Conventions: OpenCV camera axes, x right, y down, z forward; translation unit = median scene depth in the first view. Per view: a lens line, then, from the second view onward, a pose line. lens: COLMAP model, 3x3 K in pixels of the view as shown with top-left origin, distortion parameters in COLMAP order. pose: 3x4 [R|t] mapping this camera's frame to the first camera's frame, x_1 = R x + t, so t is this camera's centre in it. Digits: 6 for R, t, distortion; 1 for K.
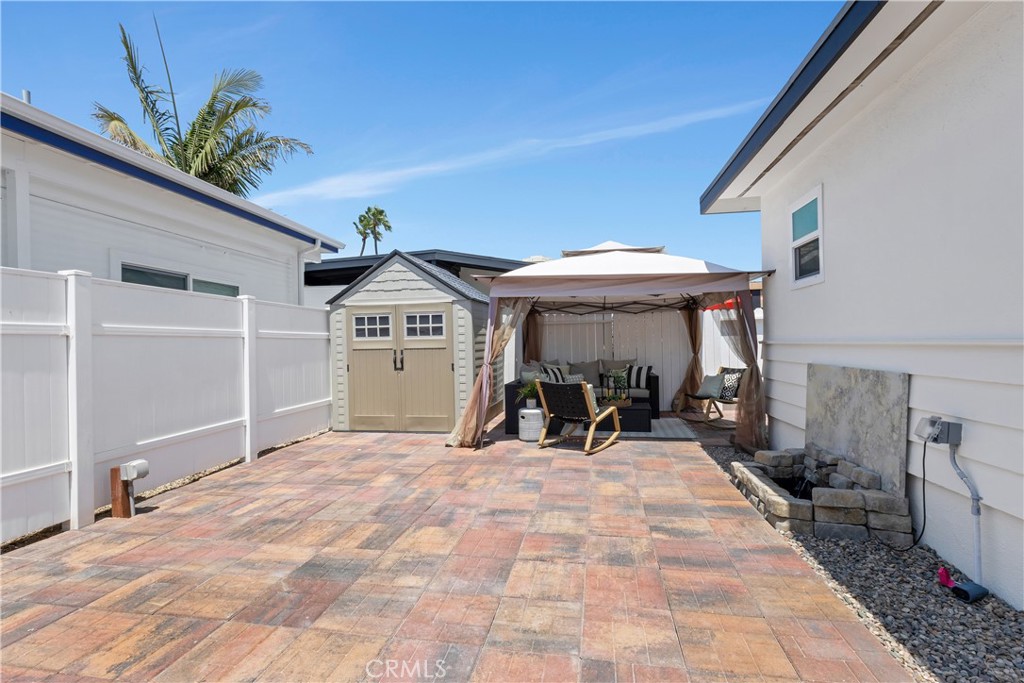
lens RADIAL K [[486.1, 0, 498.1], [0, 486.1, 340.4], [0, 0, 1]] dist [0.003136, 0.000871]
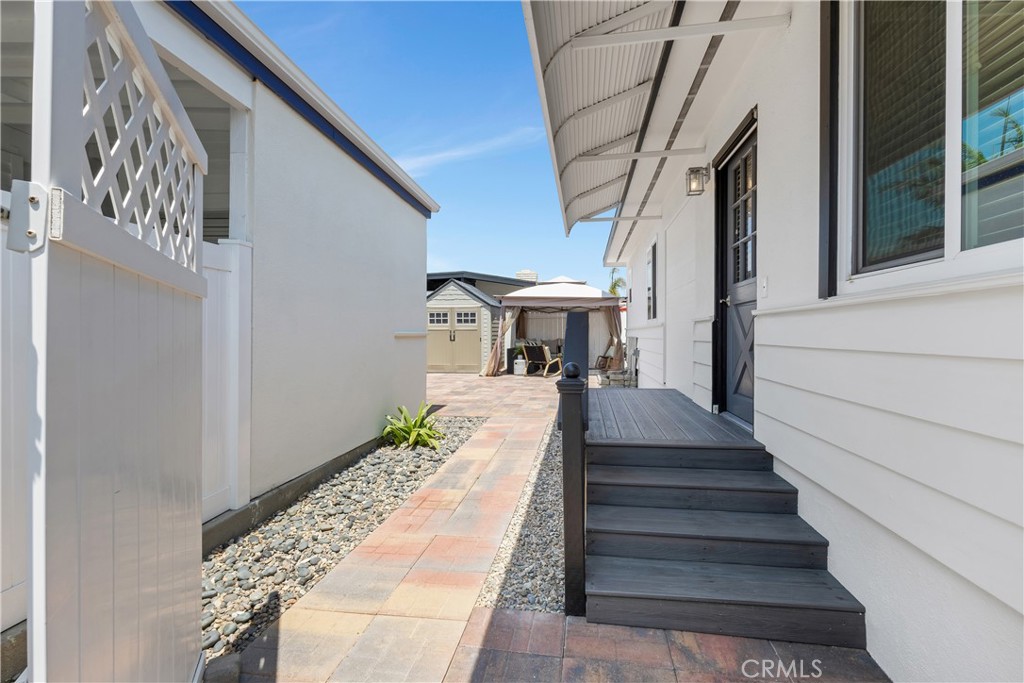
lens RADIAL K [[486.1, 0, 509.9], [0, 486.1, 339.6], [0, 0, 1]] dist [0.003136, 0.000871]
pose [[0.998824, 0.017975, 0.045018, -0.076882], [-0.018755, 0.999680, 0.016950, 0.022738], [-0.044698, -0.017774, 0.998842, -1.177328]]
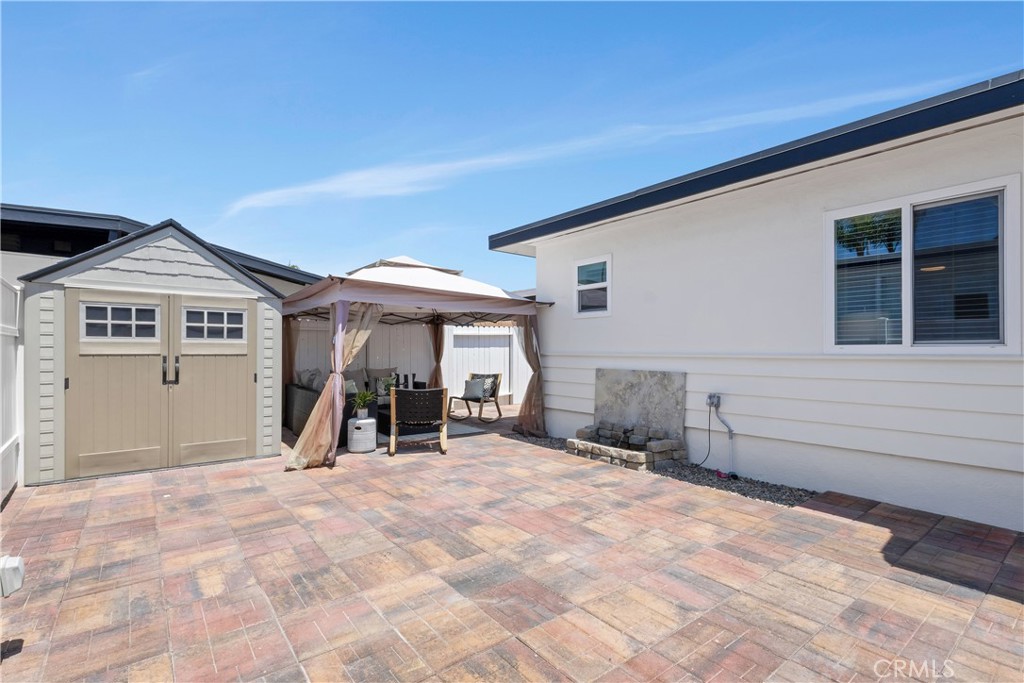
lens RADIAL K [[486.1, 0, 524.8], [0, 486.1, 346.1], [0, 0, 1]] dist [0.003136, 0.000871]
pose [[0.646563, 0.027499, 0.762365, -0.520494], [-0.020961, 0.999613, -0.018279, 0.007811], [-0.762572, -0.004161, 0.646890, 0.147192]]
